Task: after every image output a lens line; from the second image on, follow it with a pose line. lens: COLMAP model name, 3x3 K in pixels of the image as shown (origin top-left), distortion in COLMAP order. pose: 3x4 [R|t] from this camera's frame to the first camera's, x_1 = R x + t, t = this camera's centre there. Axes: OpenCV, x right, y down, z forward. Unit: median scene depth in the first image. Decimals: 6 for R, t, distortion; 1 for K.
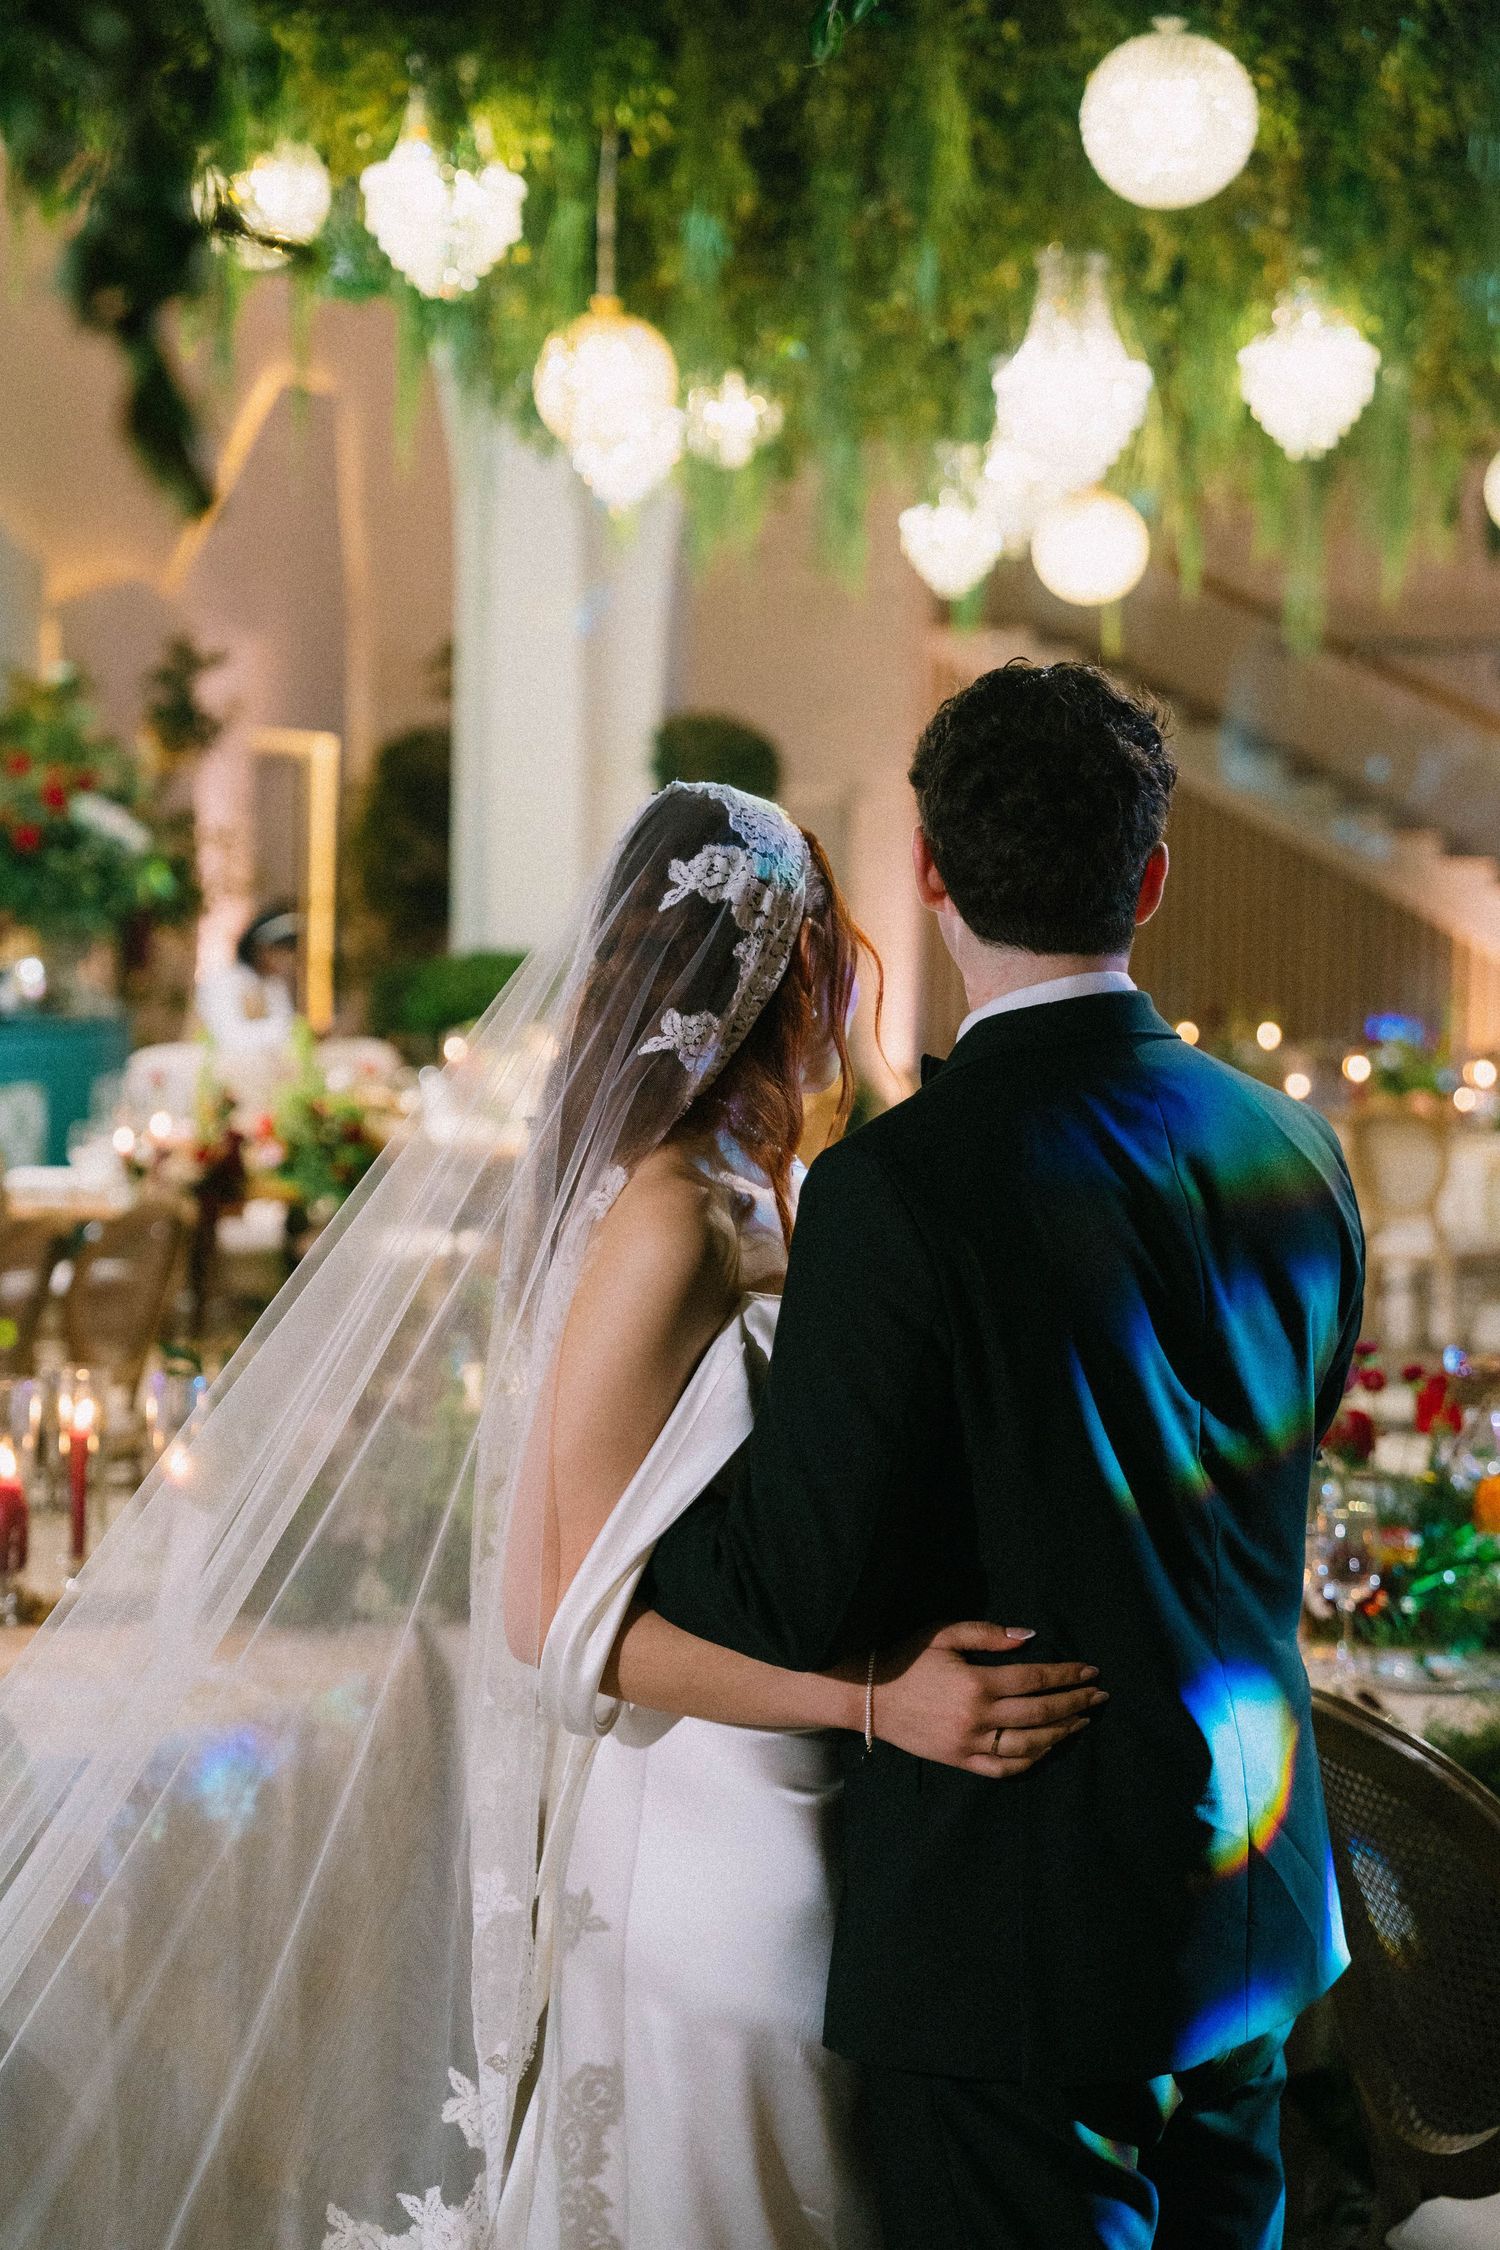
lens RADIAL K [[3868.3, 0, 759.0], [0, 3868.3, 1124.3], [0, 0, 1]] dist [0.007133, 0.000000]
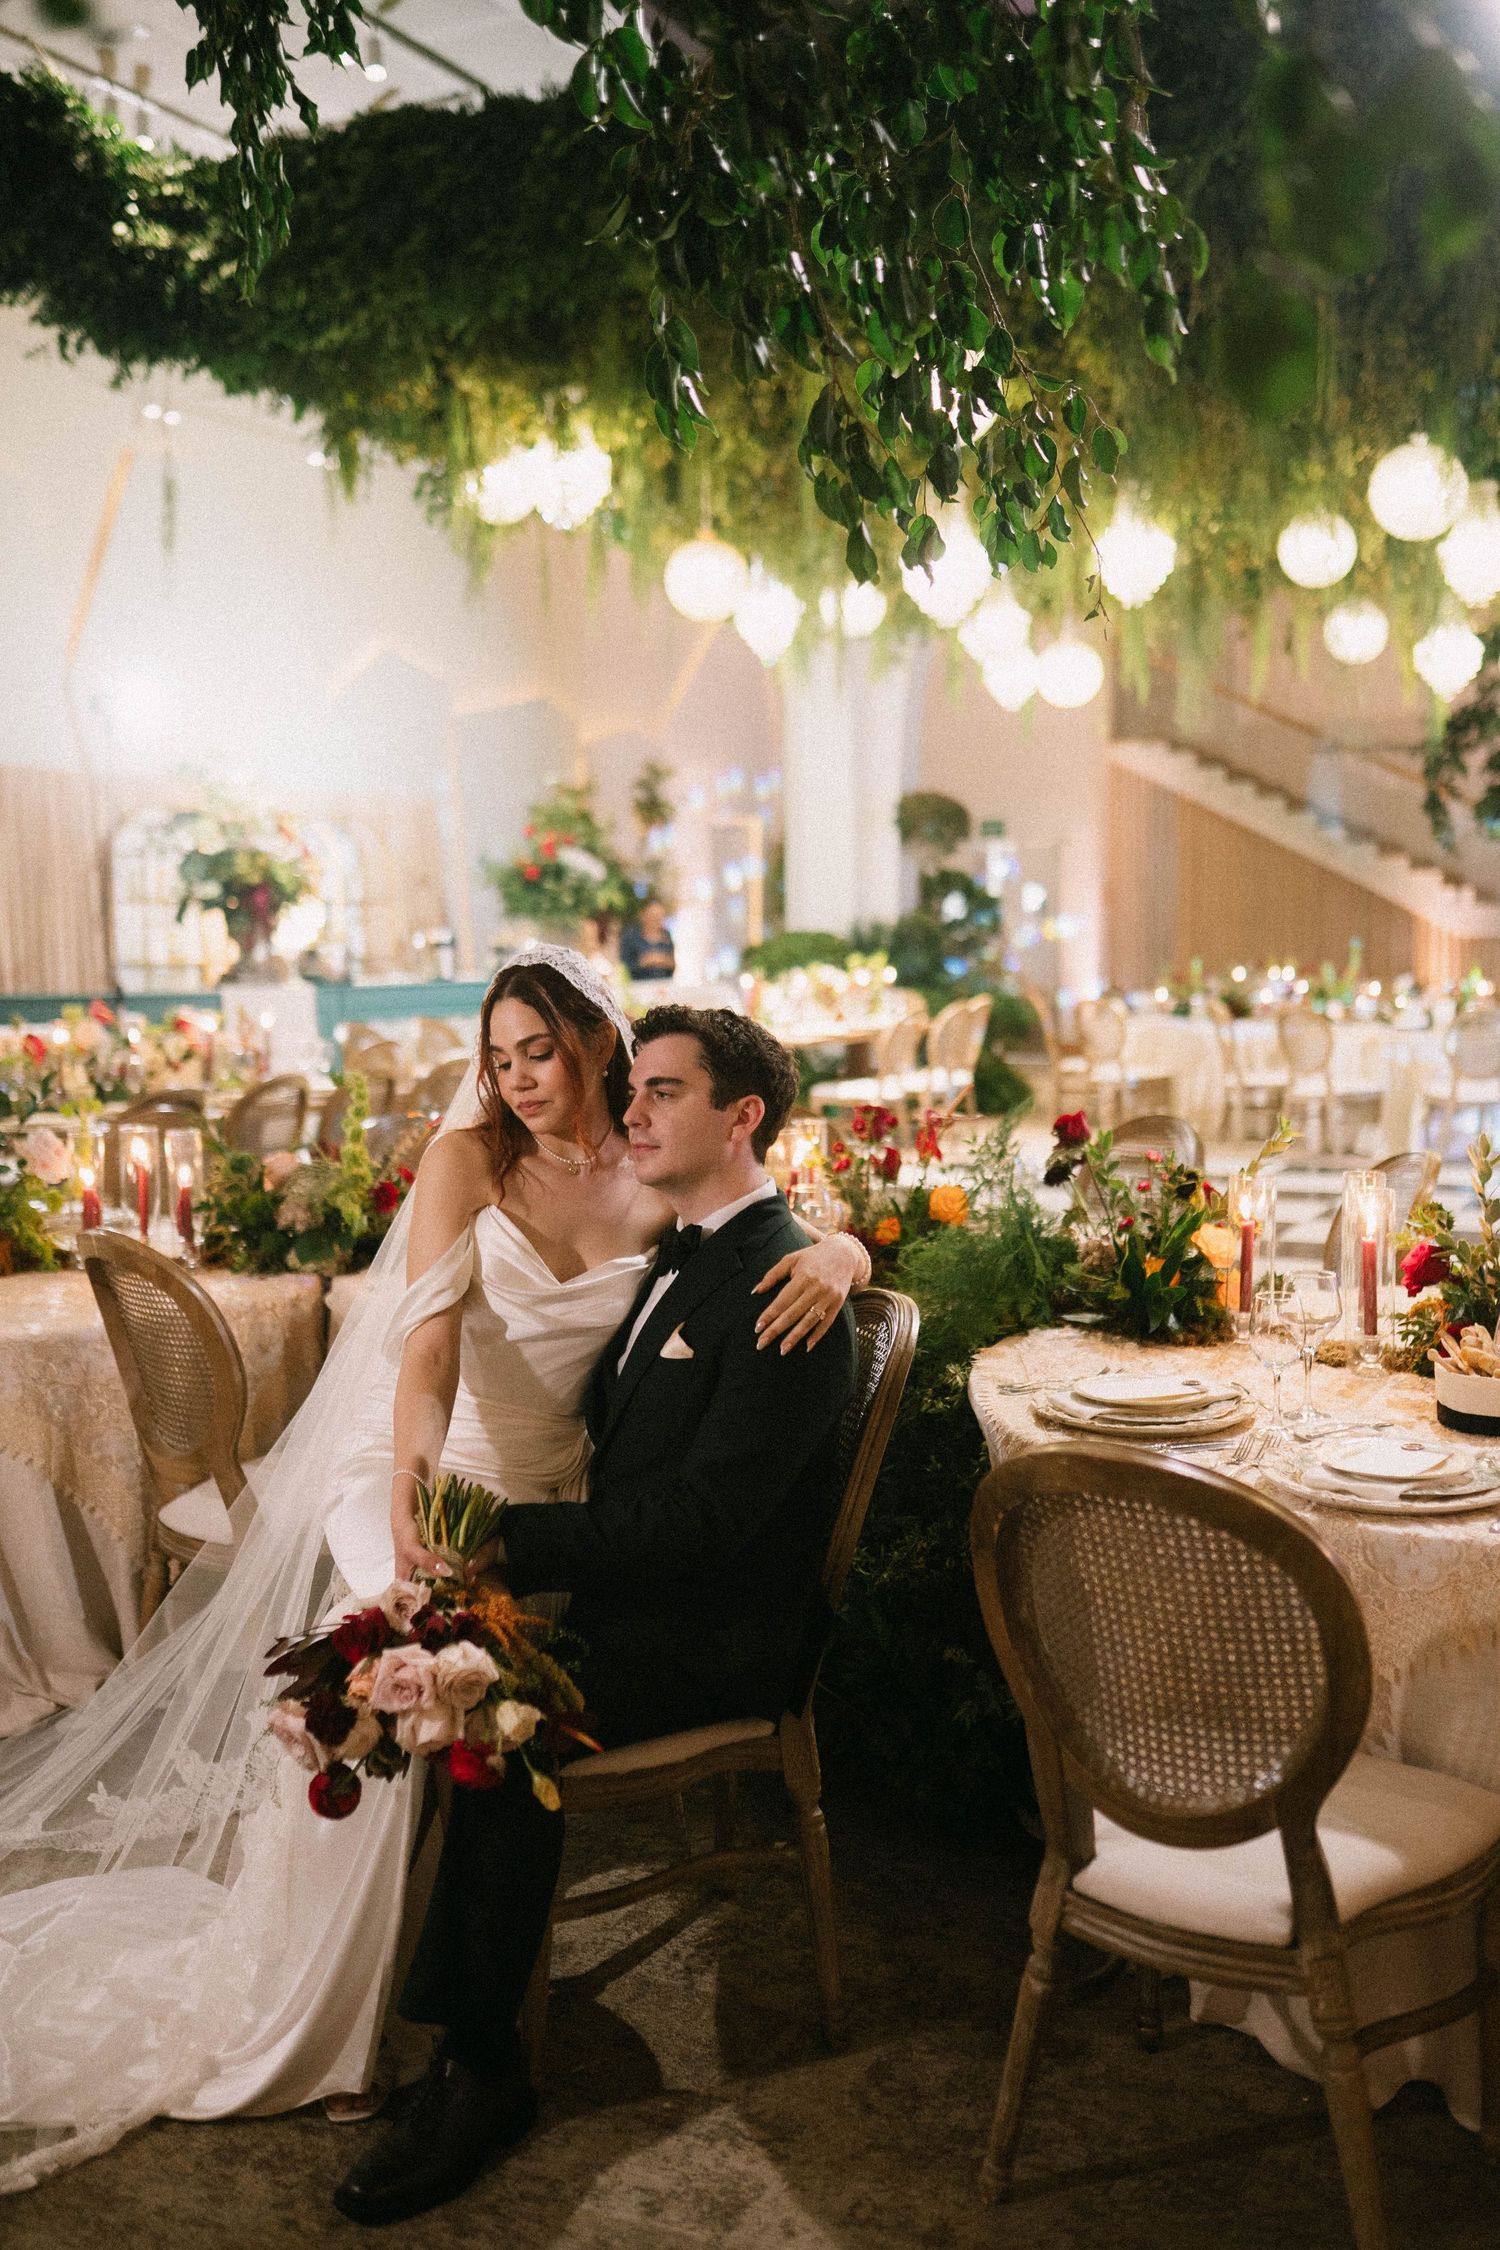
lens RADIAL K [[2173.2, 0, 753.6], [0, 2173.2, 1118.2], [0, 0, 1]] dist [-0.027814, 0.000000]
pose [[0.985417, -0.007771, -0.169981, 0.127362], [0.013151, 0.999447, 0.030547, 0.015934], [0.169650, -0.032337, 0.984974, 0.041818]]
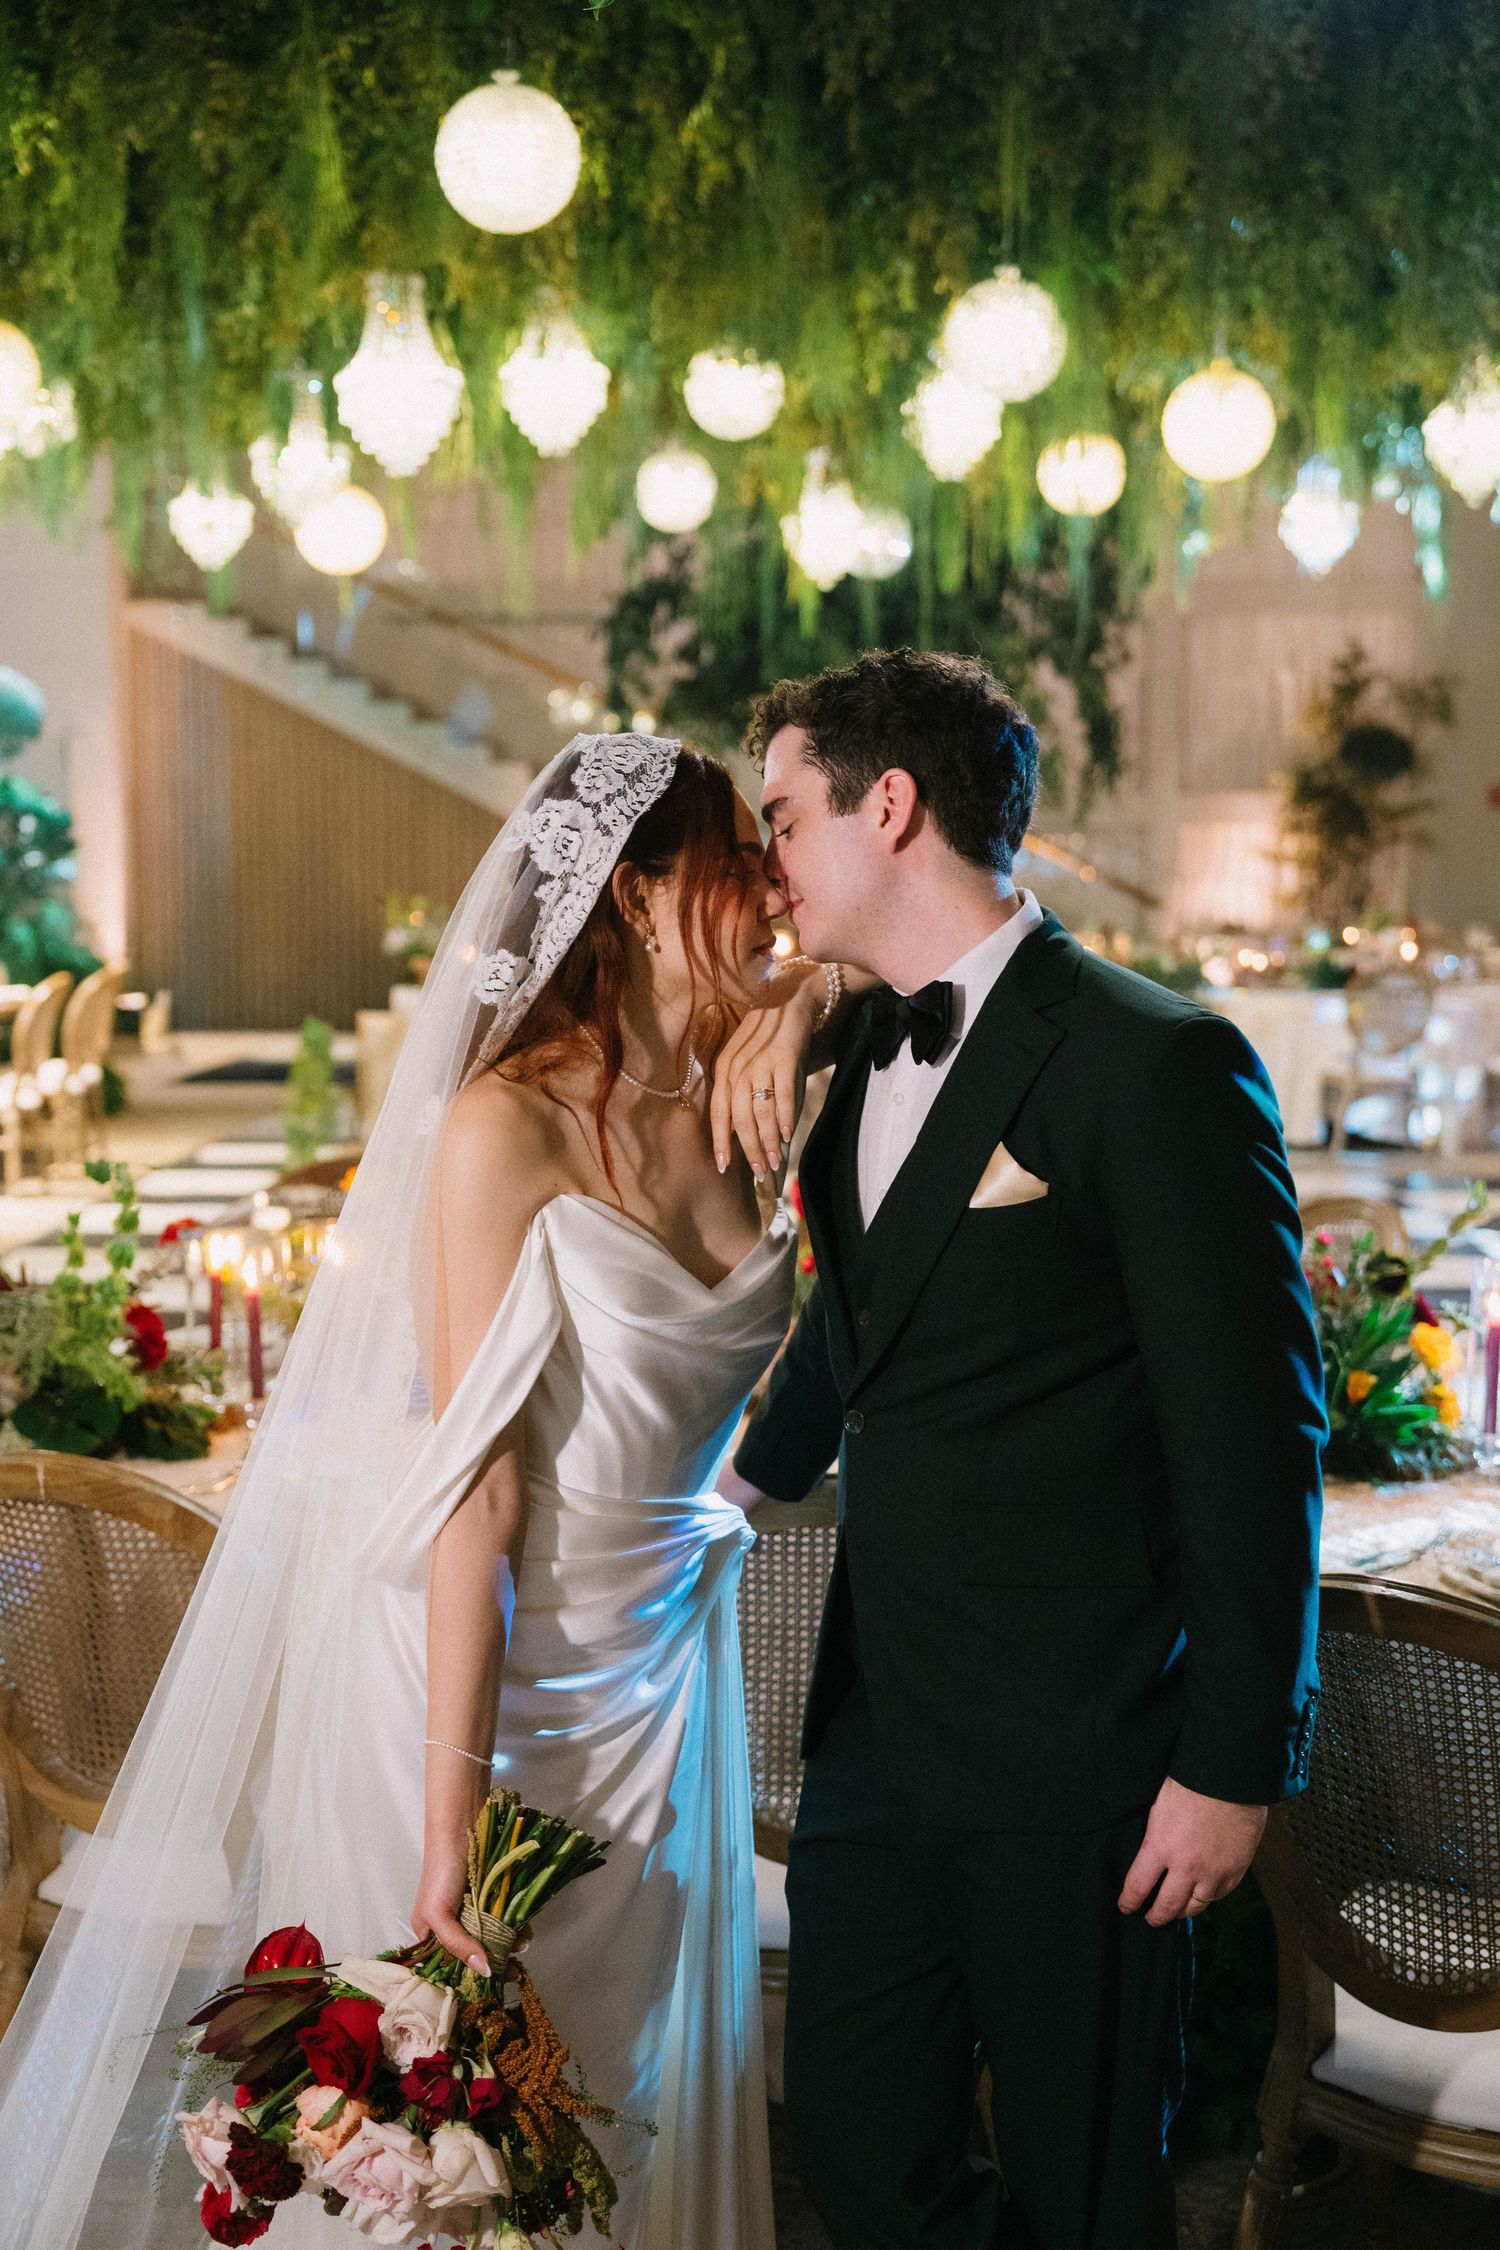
lens RADIAL K [[2879.1, 0, 738.1], [0, 2879.1, 1133.9], [0, 0, 1]] dist [0.028543, 0.000000]
pose [[0.962377, -0.043768, 0.268171, -0.056691], [0.029636, 0.997961, 0.056520, -0.004378], [-0.270098, -0.046446, 0.961712, 0.074547]]
